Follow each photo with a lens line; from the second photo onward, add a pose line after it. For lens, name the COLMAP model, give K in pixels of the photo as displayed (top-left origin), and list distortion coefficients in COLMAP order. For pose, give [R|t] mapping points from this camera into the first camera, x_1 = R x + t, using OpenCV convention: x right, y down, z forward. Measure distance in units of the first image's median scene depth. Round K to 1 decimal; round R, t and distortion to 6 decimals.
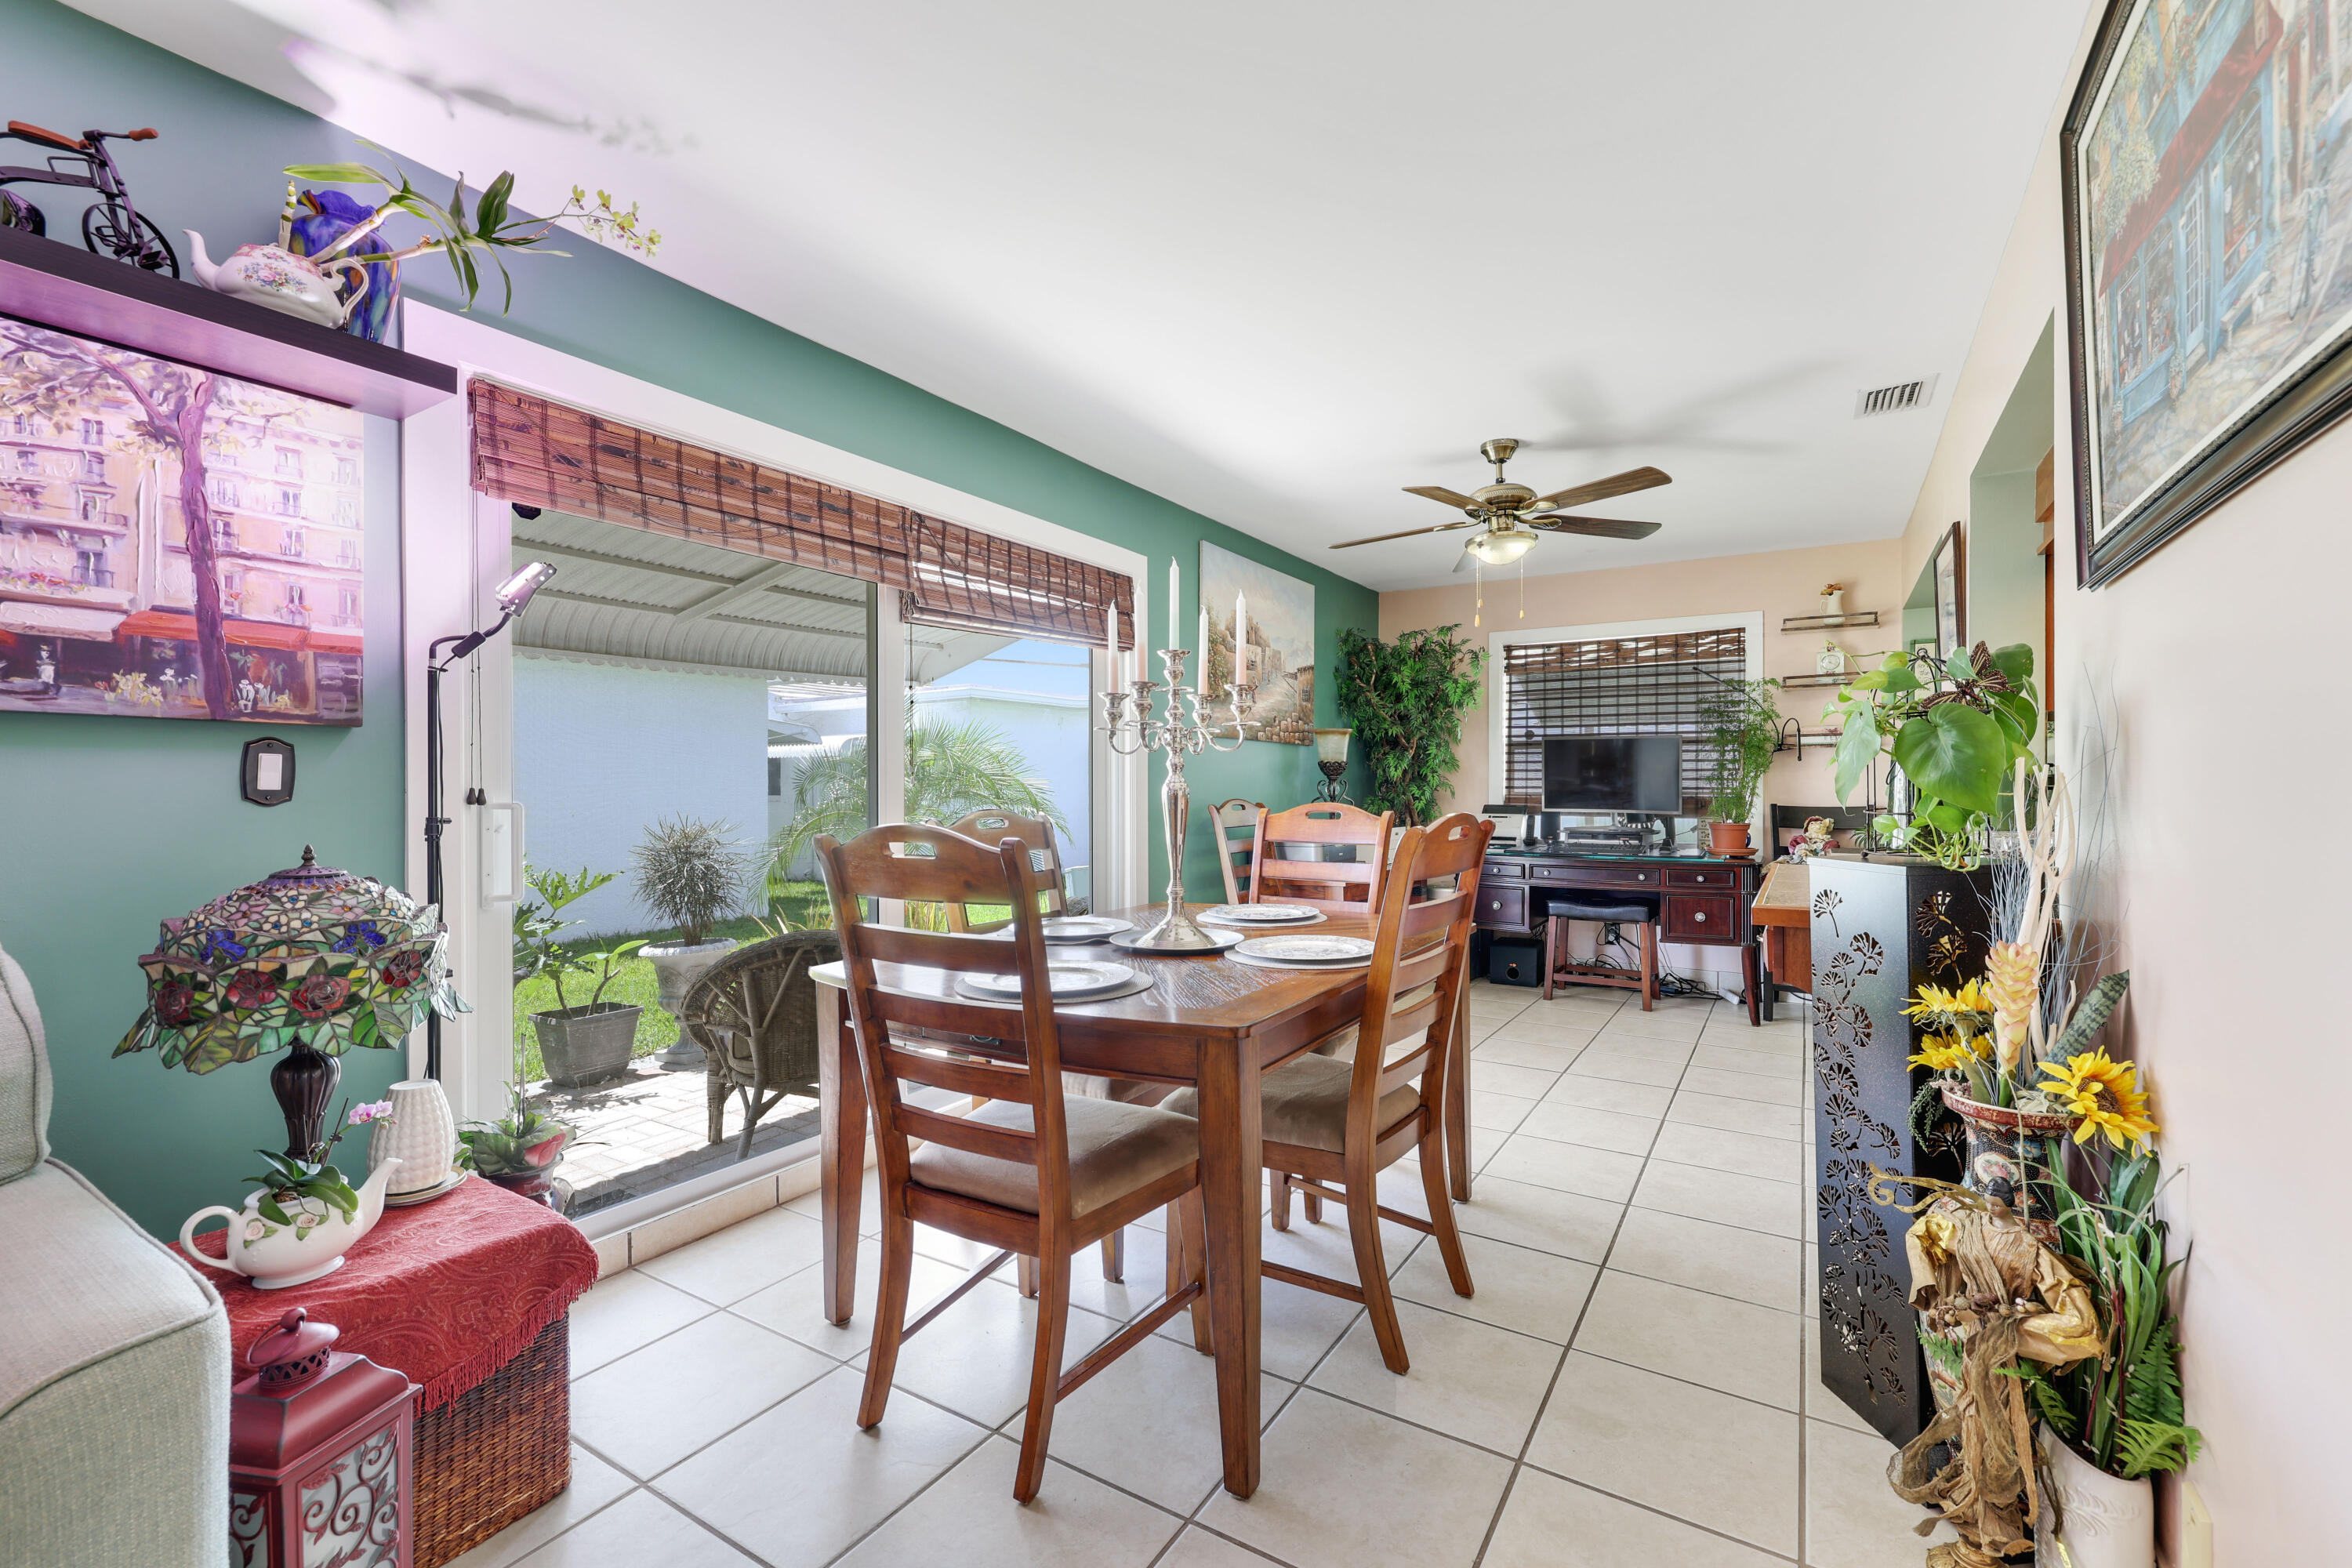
lens RADIAL K [[991.6, 0, 1183.4], [0, 991.6, 788.3], [0, 0, 1]] dist [0.001878, 0.000332]
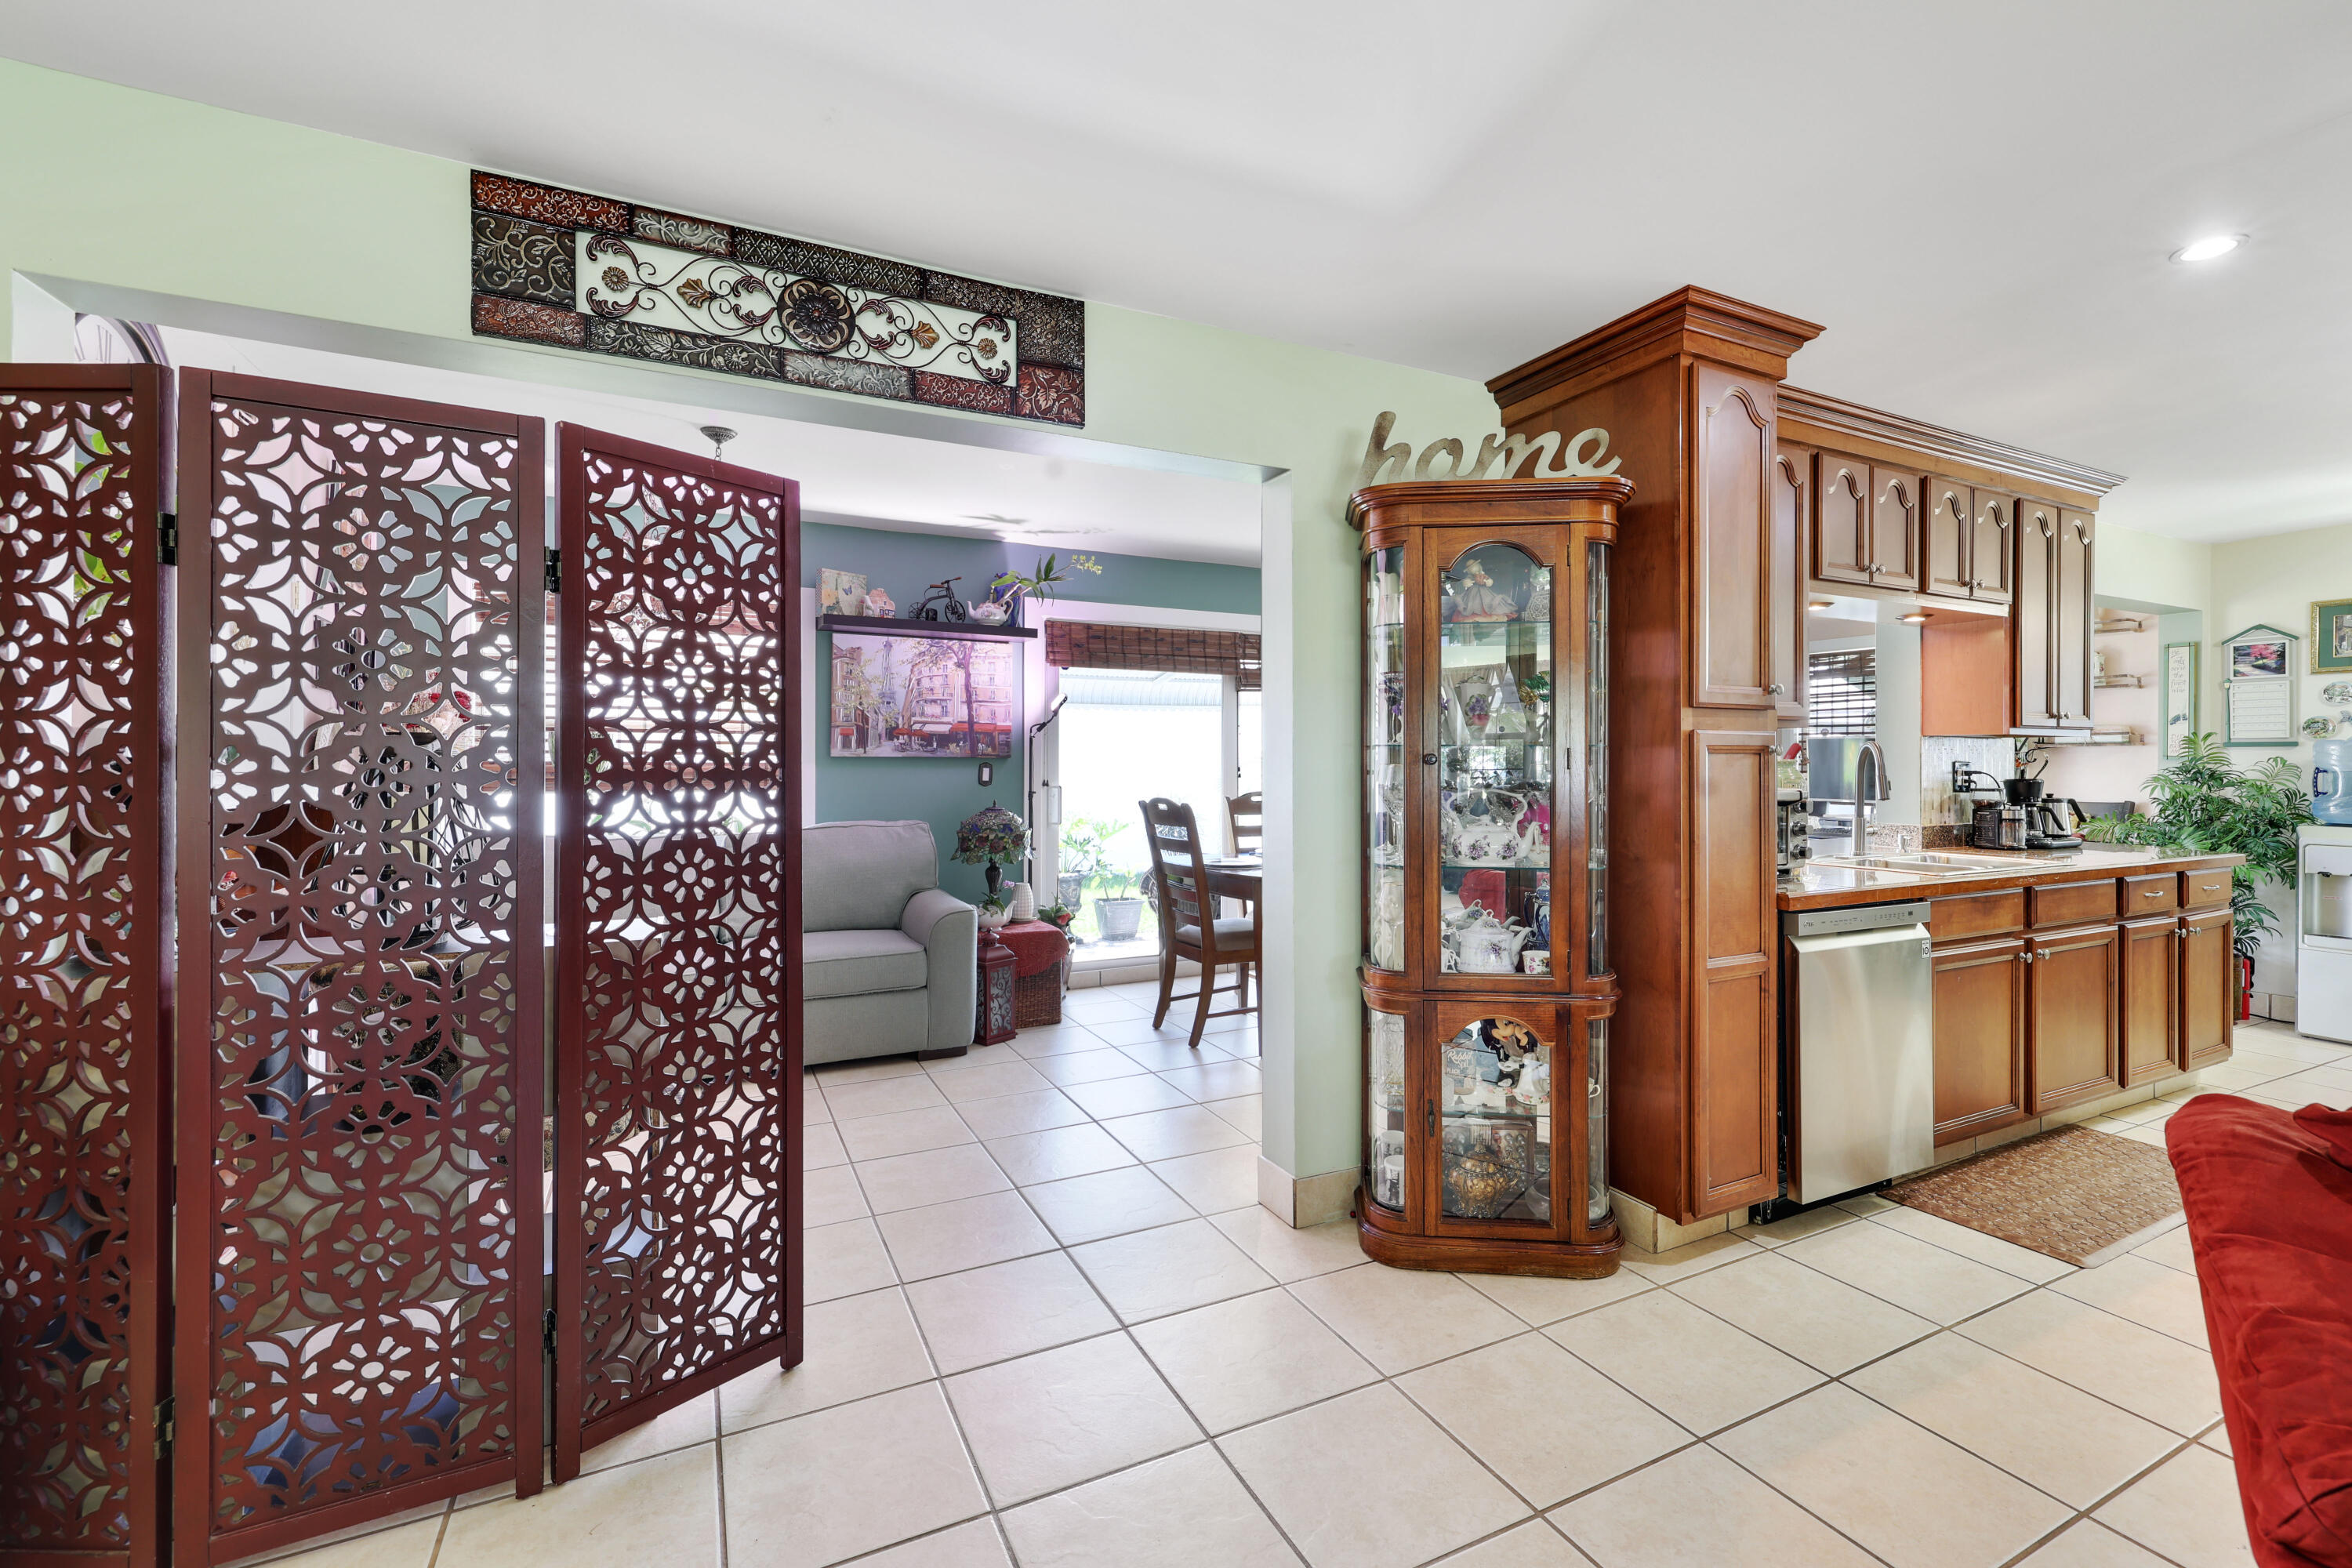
lens RADIAL K [[1009.2, 0, 1179.6], [0, 1009.2, 757.4], [0, 0, 1]] dist [0.002147, 0.000496]
pose [[0.849197, 0.000572, -0.528077, 1.103215], [-0.005476, 0.999955, -0.007722, -0.046298], [0.528049, 0.009449, 0.849162, -1.189245]]
